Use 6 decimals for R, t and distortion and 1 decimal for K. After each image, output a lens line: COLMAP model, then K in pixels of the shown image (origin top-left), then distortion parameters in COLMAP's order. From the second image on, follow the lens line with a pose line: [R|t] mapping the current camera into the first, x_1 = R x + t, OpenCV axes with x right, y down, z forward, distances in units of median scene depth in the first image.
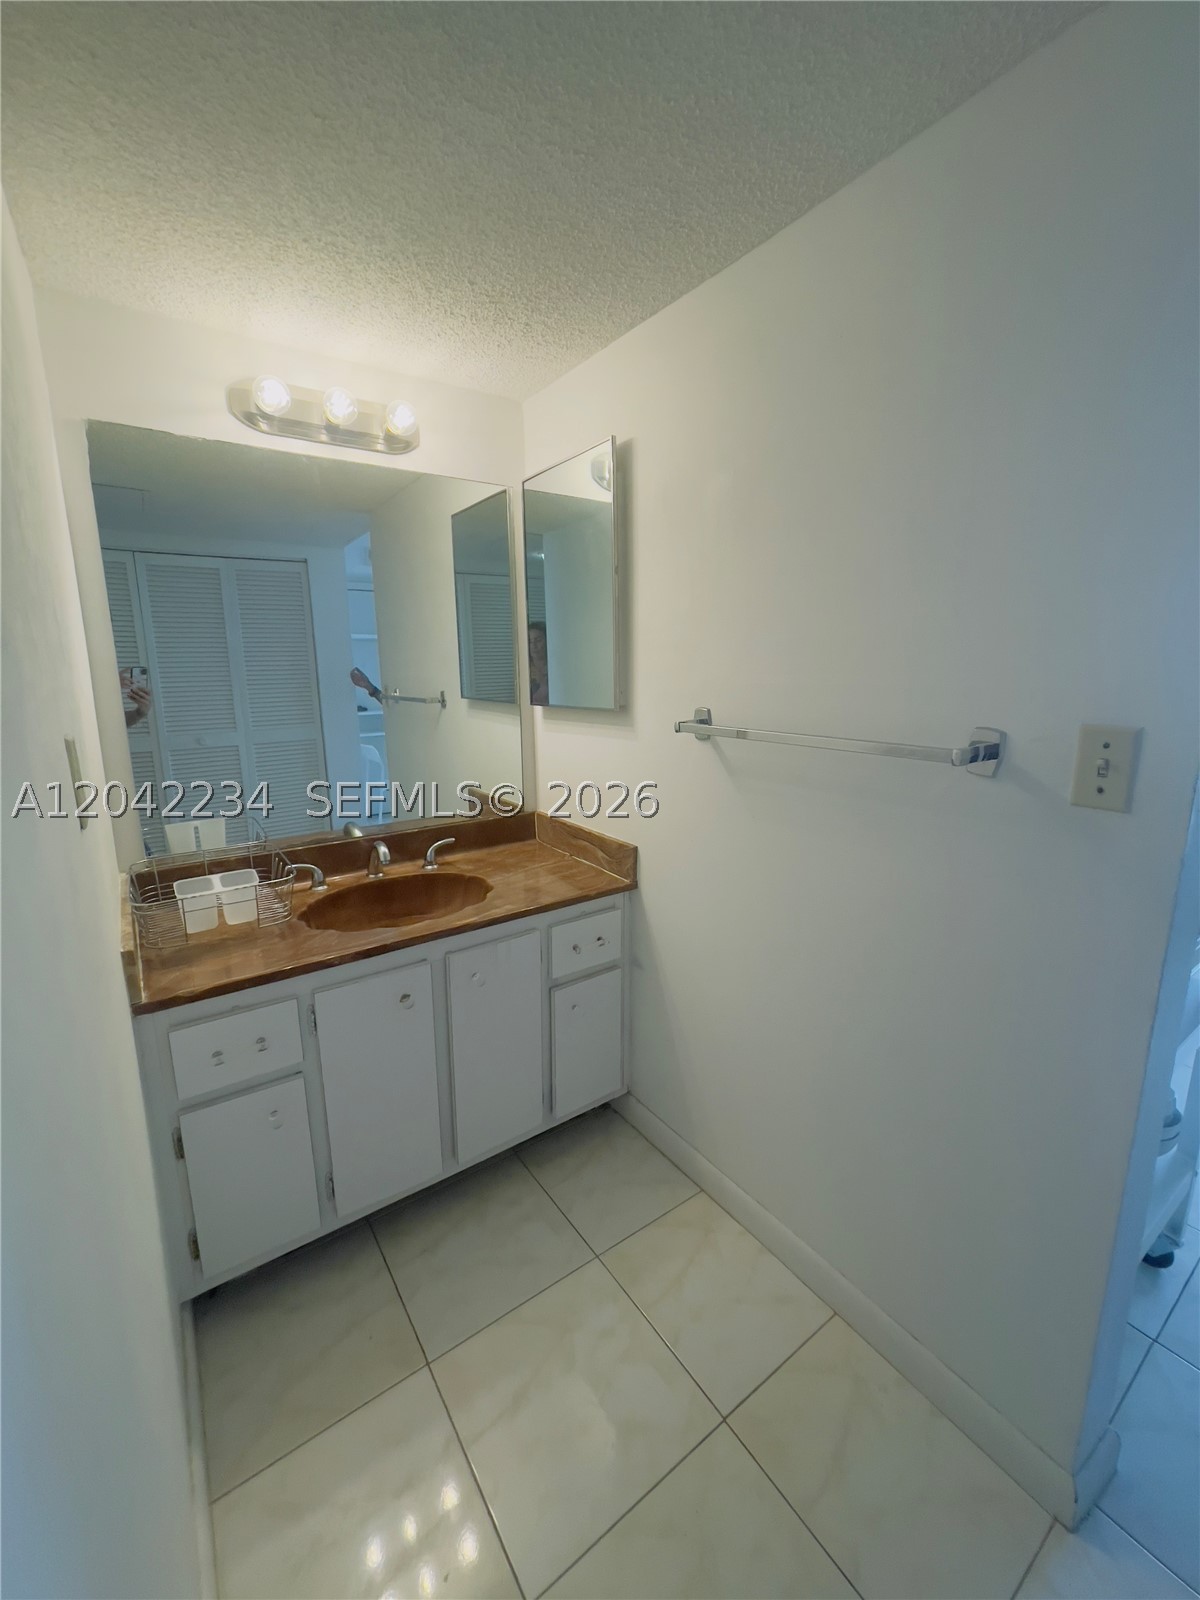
lens RADIAL K [[640.9, 0, 599.9], [0, 640.9, 794.4], [0, 0, 1]] dist [-0.000479, 0.000143]
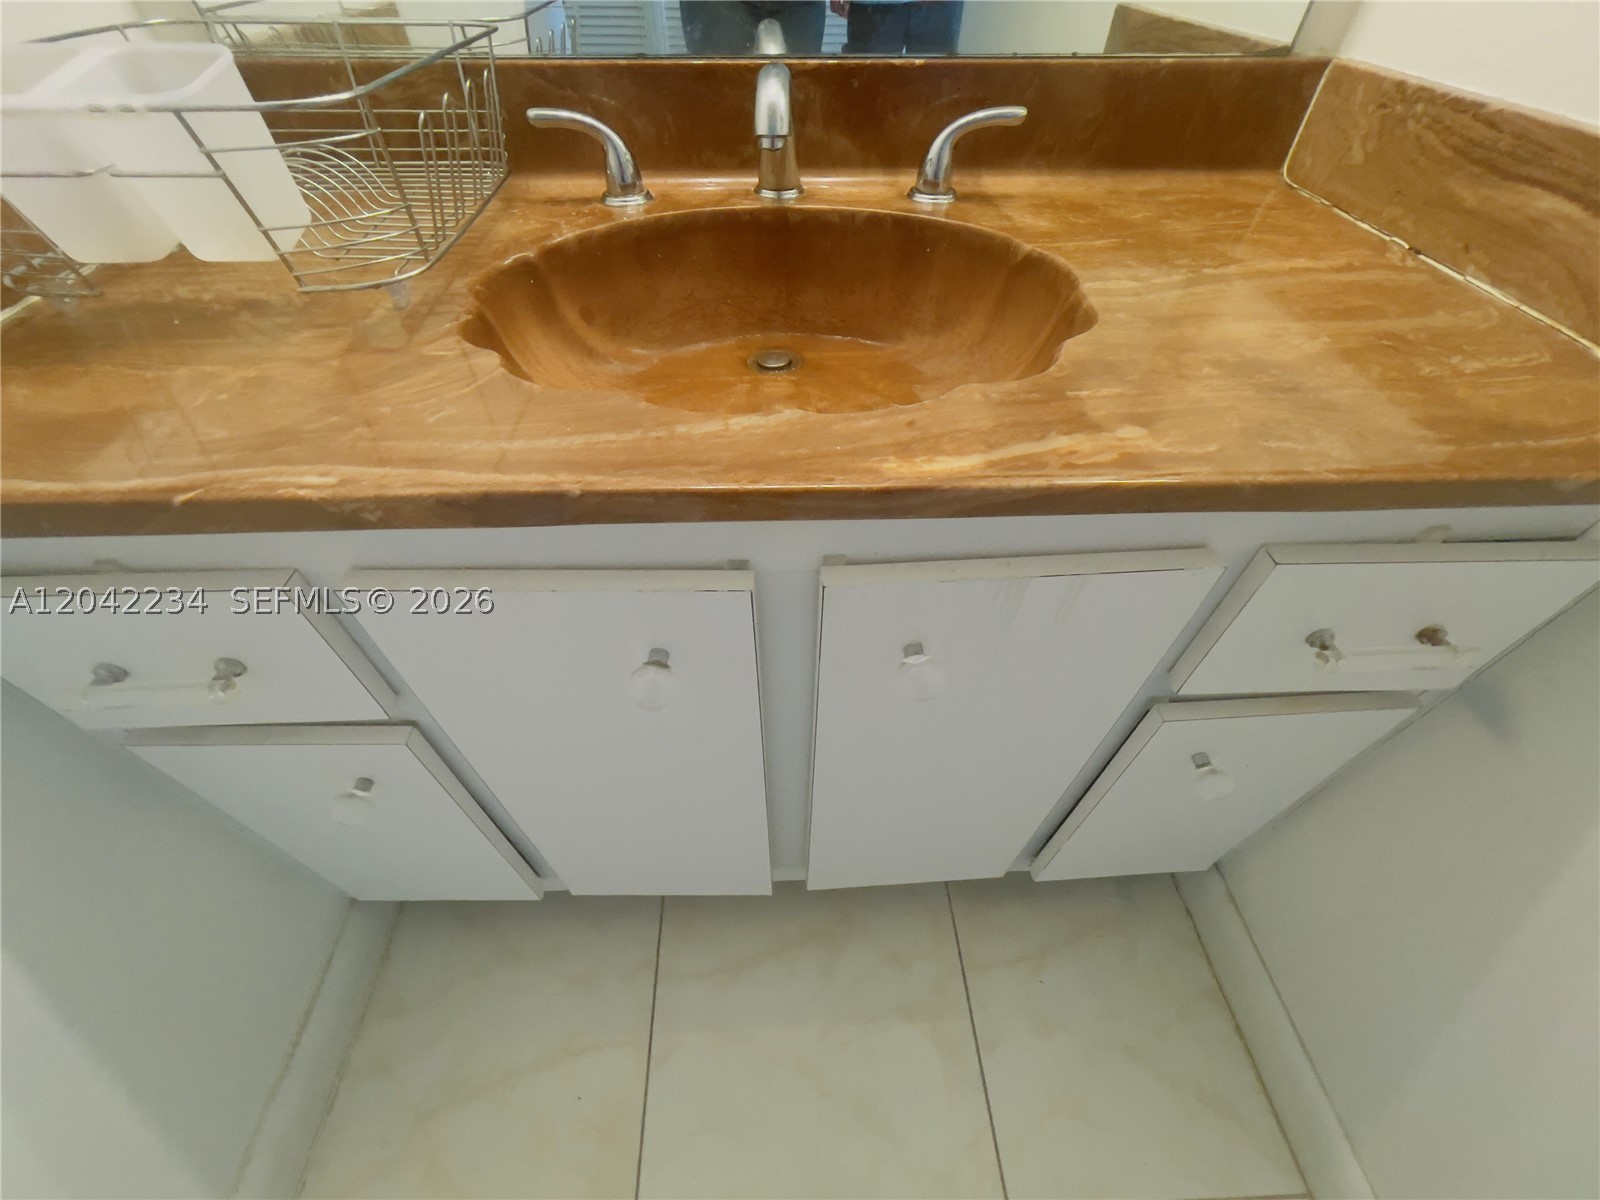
lens RADIAL K [[640.9, 0, 799.5], [0, 640.9, 588.6], [0, 0, 1]] dist [-0.000479, 0.000143]
pose [[0.844194, 0.401763, -0.354857, -0.123004], [-0.118937, 0.785889, 0.606822, 0.081013], [0.522677, -0.470070, 0.711227, 0.651986]]
